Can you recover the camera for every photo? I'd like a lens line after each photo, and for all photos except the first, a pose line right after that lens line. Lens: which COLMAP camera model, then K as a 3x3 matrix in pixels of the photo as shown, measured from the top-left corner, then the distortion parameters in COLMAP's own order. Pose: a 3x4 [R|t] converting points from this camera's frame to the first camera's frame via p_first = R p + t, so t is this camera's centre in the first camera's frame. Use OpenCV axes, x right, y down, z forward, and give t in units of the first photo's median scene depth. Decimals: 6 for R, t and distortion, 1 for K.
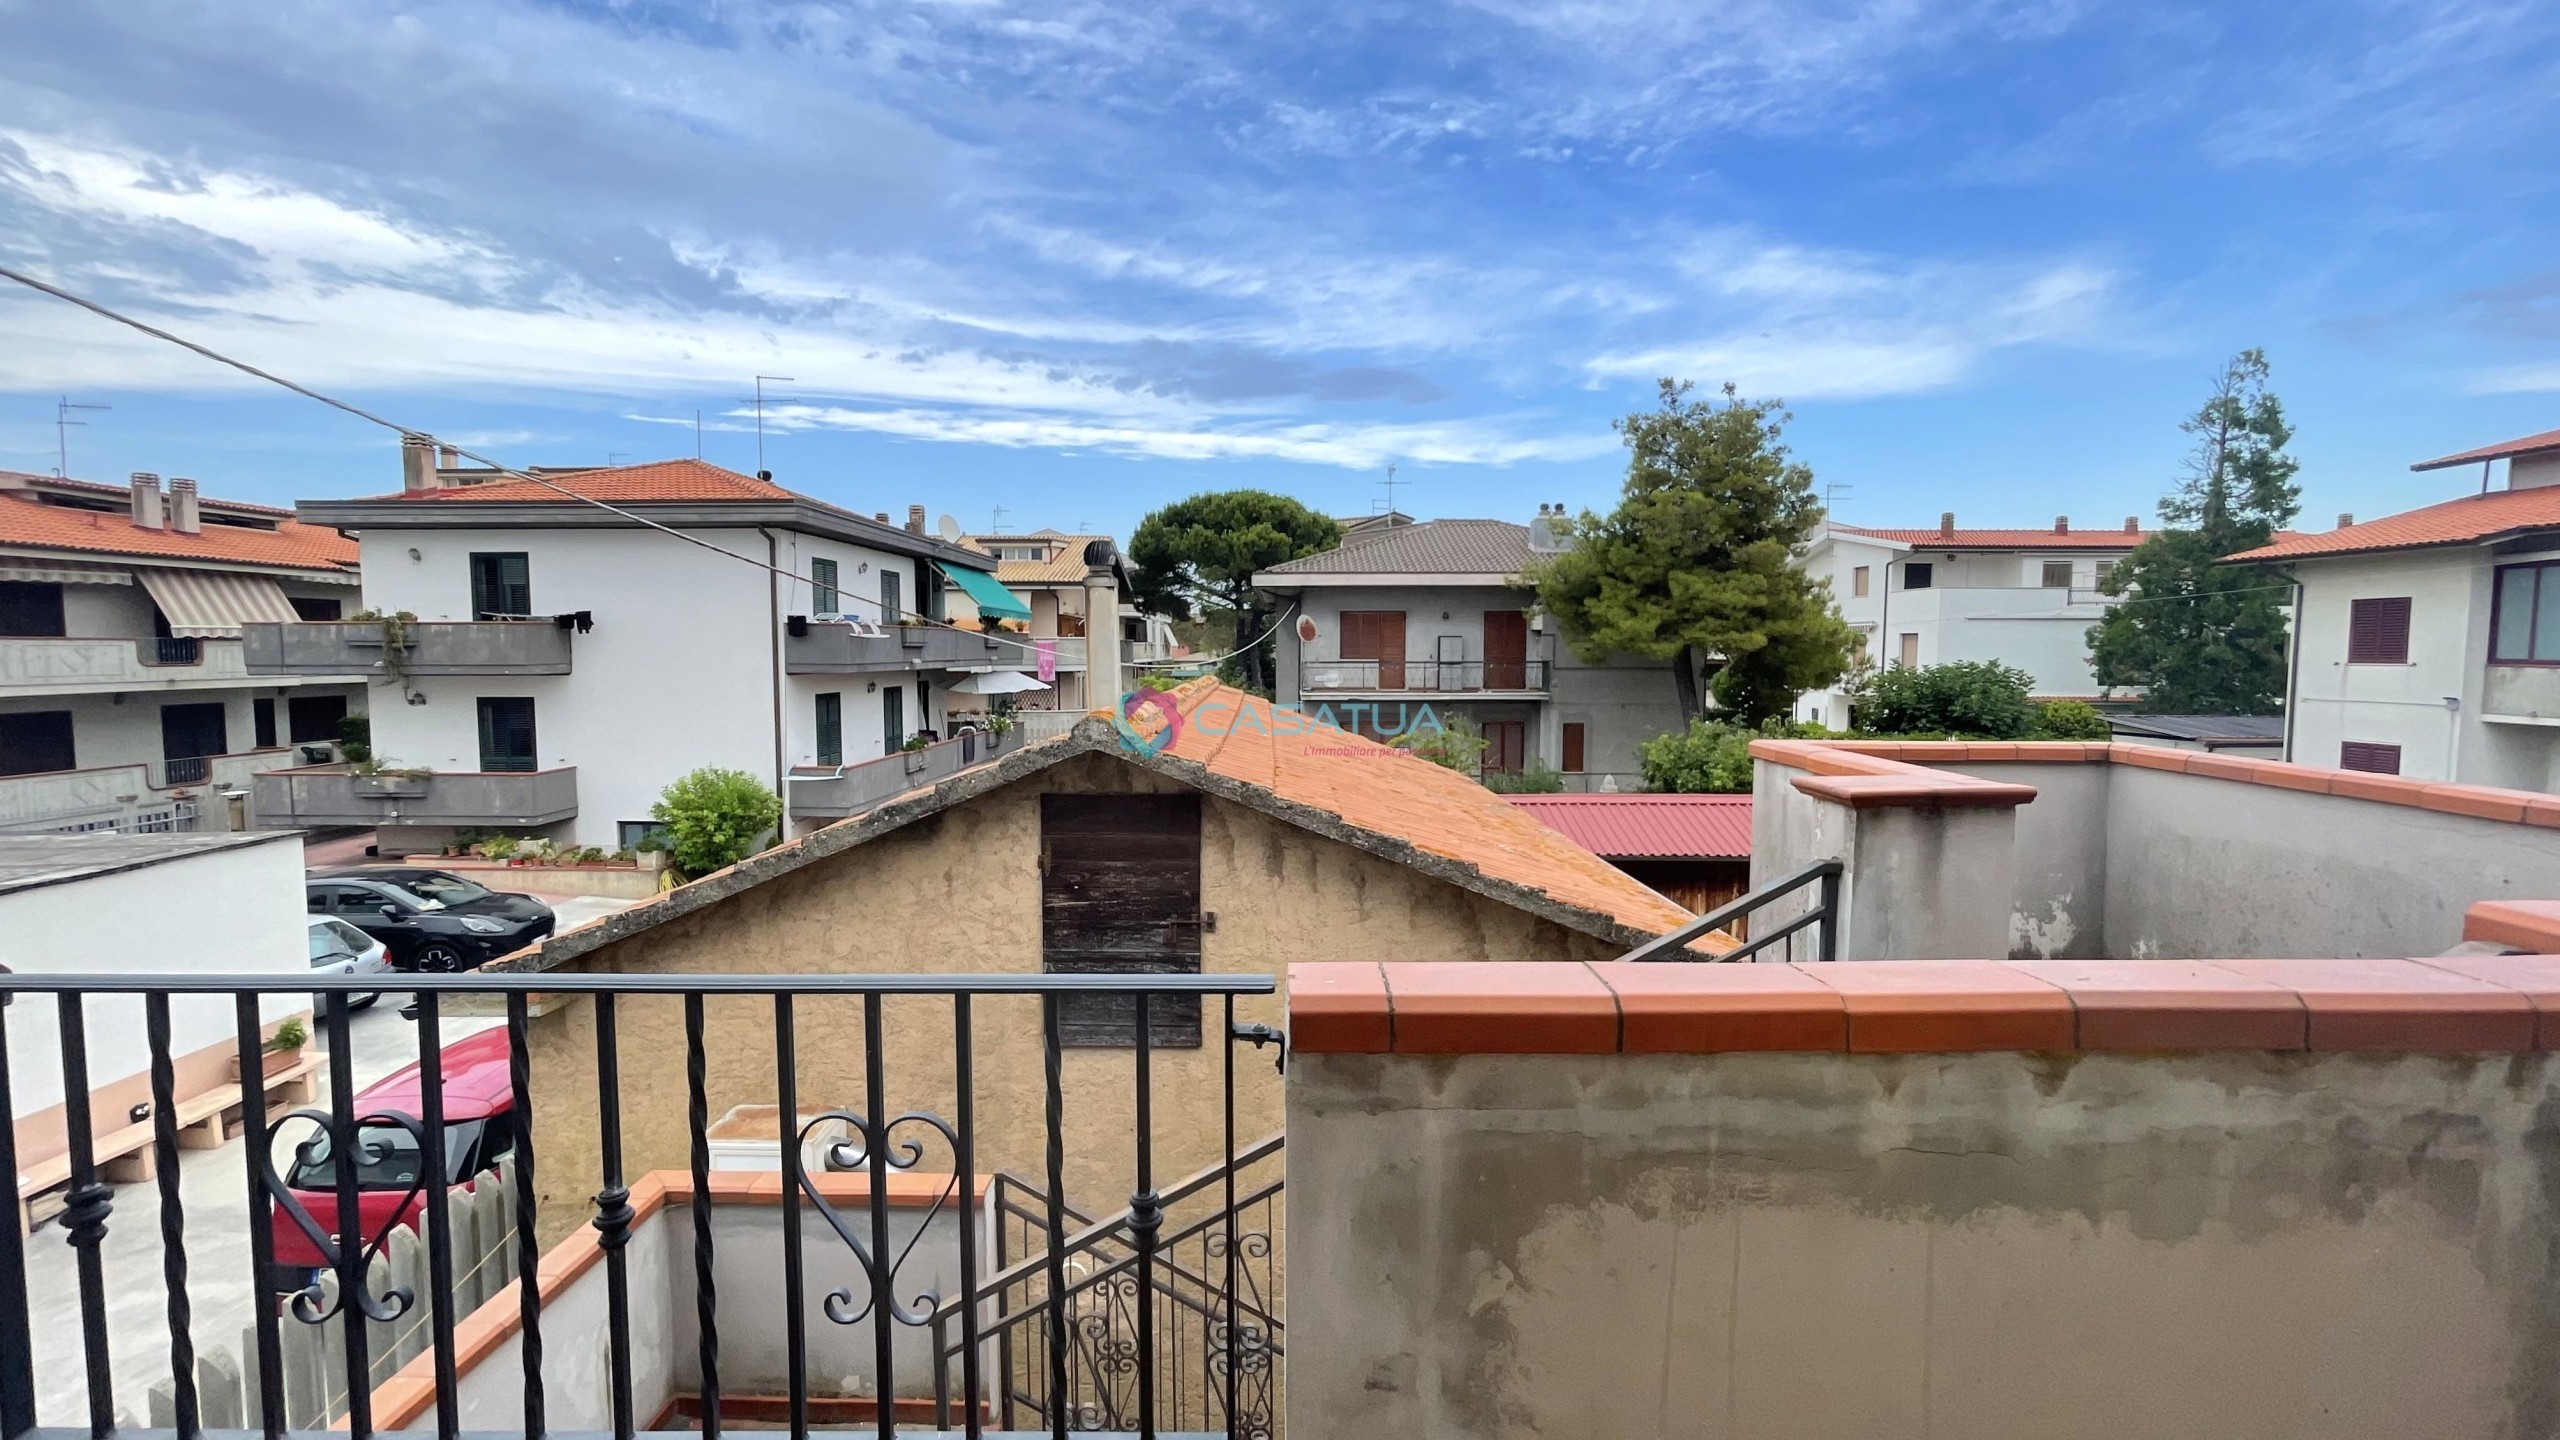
lens RADIAL K [[1060.8, 0, 1267.4], [0, 1060.8, 726.1], [0, 0, 1]] dist [0.002919, 0.000604]
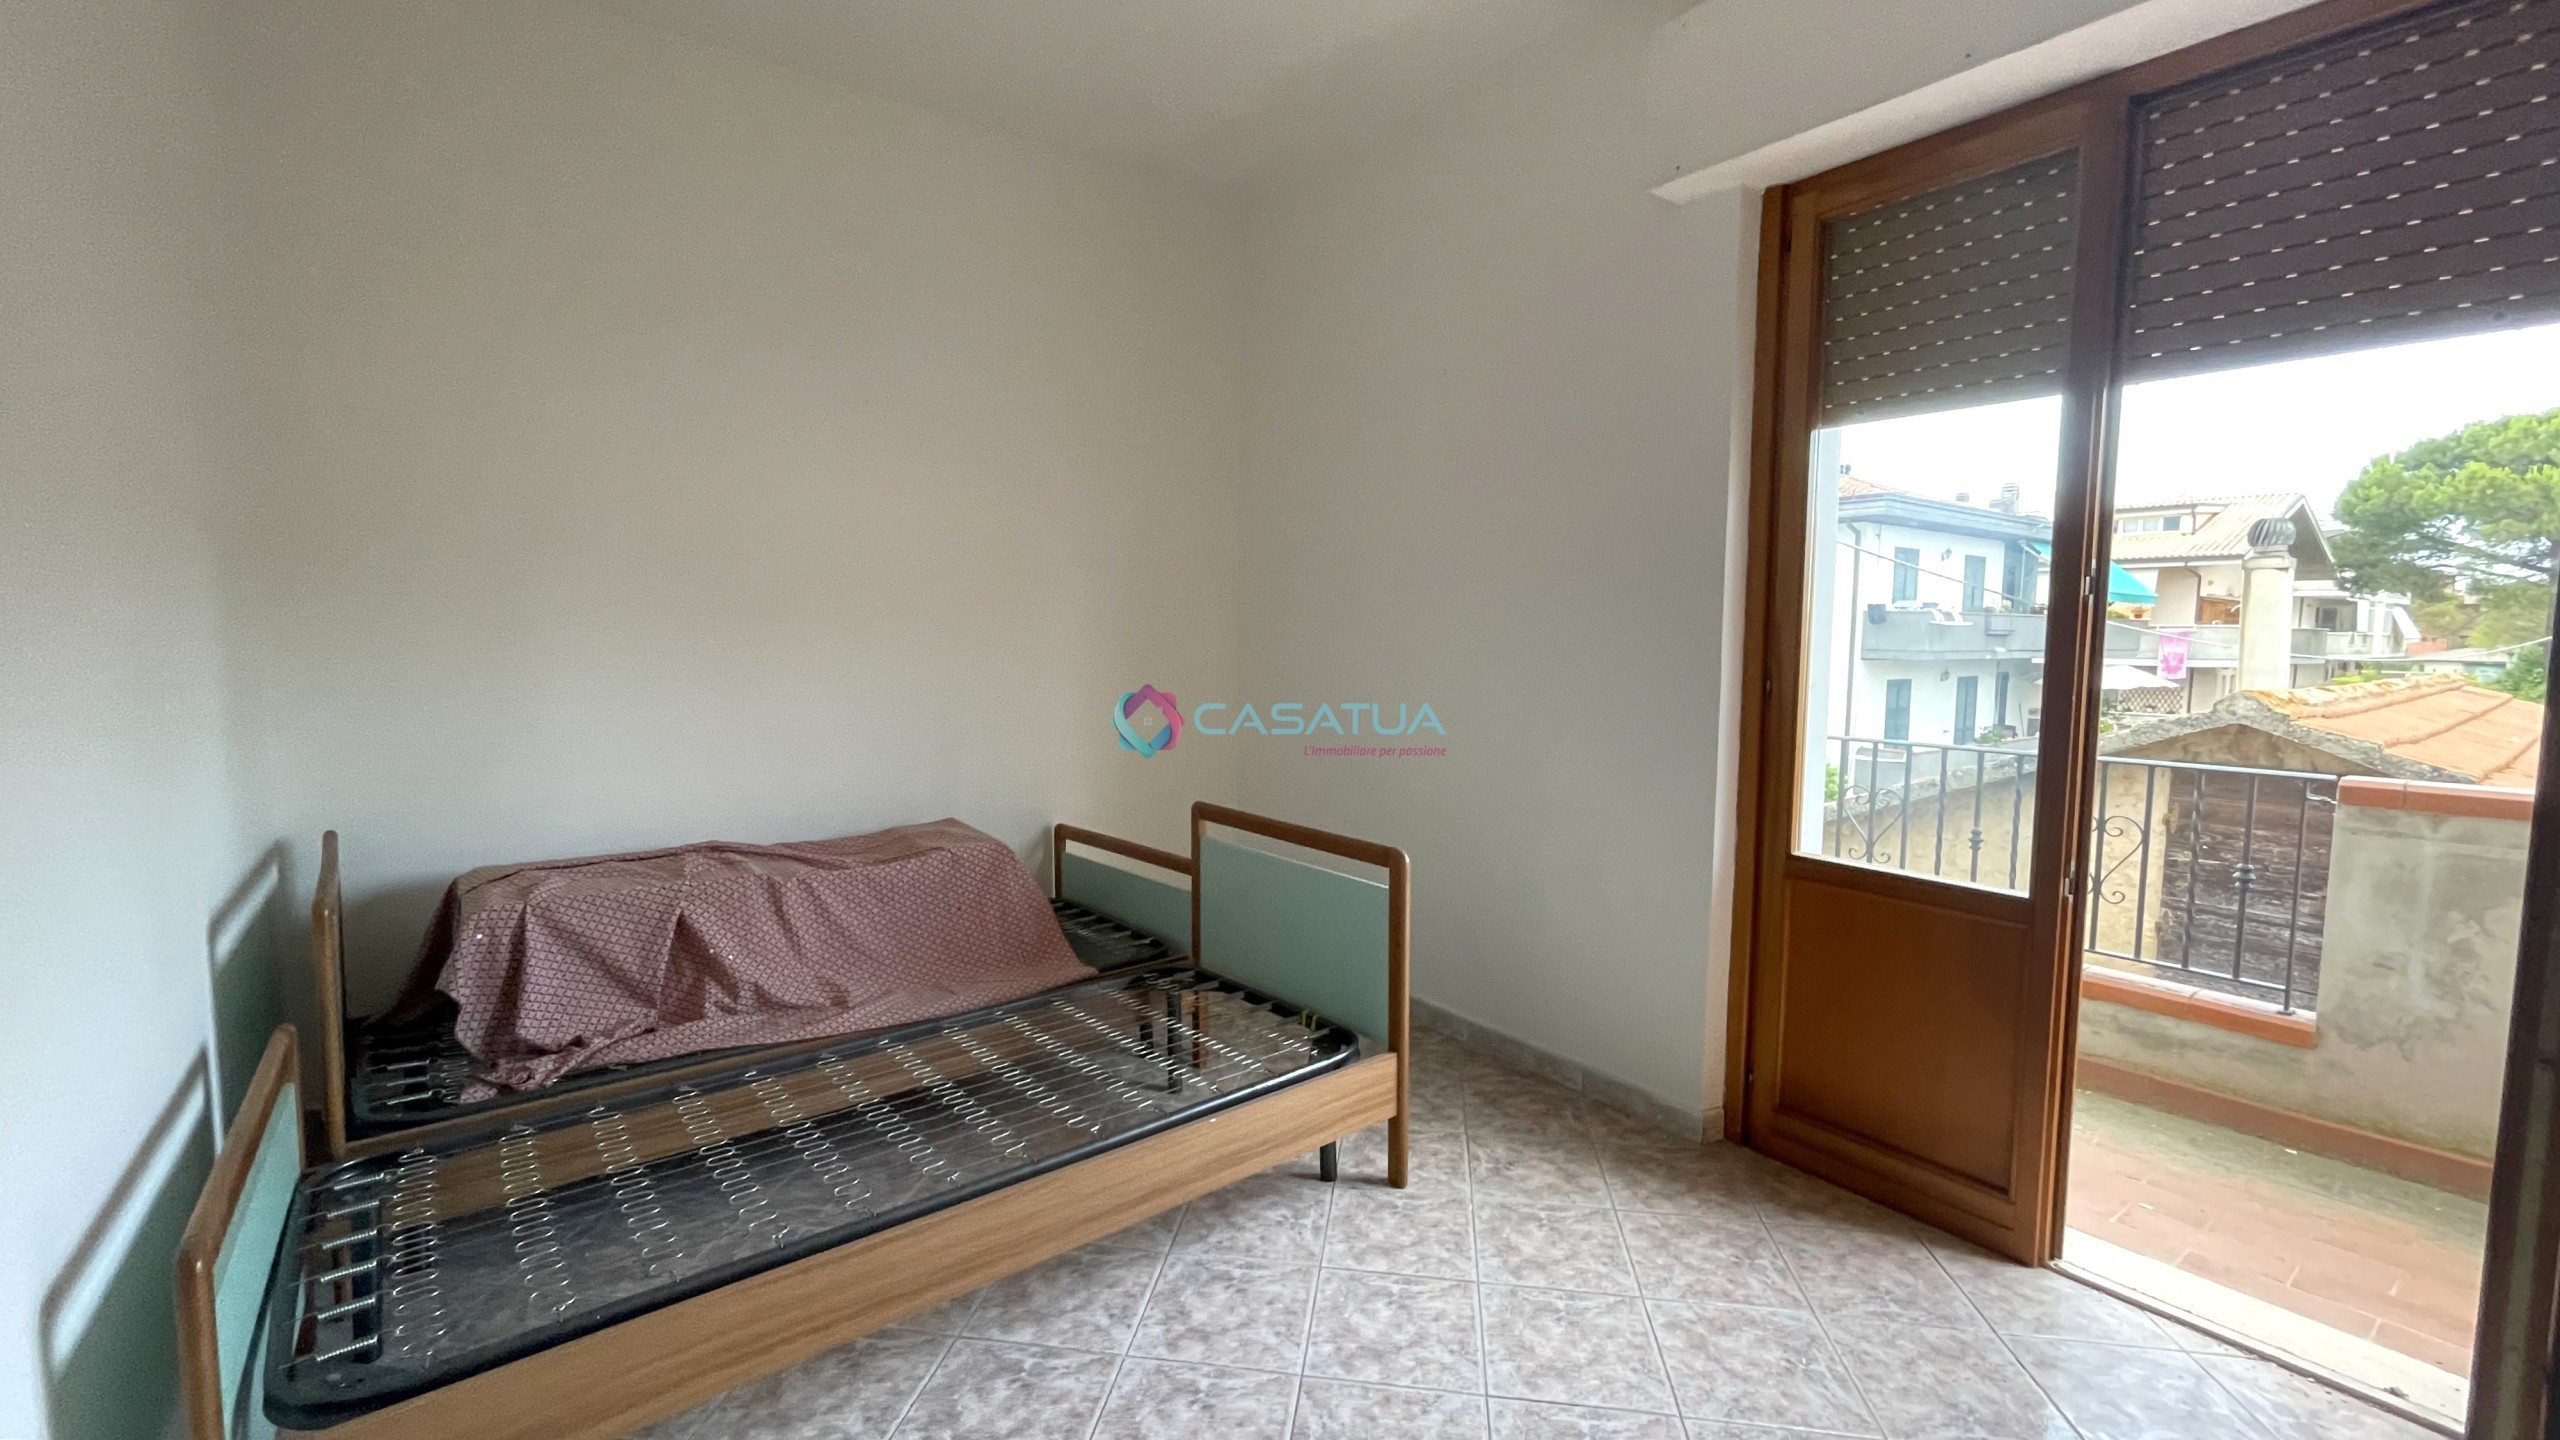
lens RADIAL K [[1060.8, 0, 1267.4], [0, 1060.8, 726.1], [0, 0, 1]] dist [0.002919, 0.000604]
pose [[0.615131, 0.075553, -0.784797, 0.019193], [-0.066731, 0.996815, 0.043660, 0.009670], [0.785596, 0.025514, 0.618213, -0.110002]]
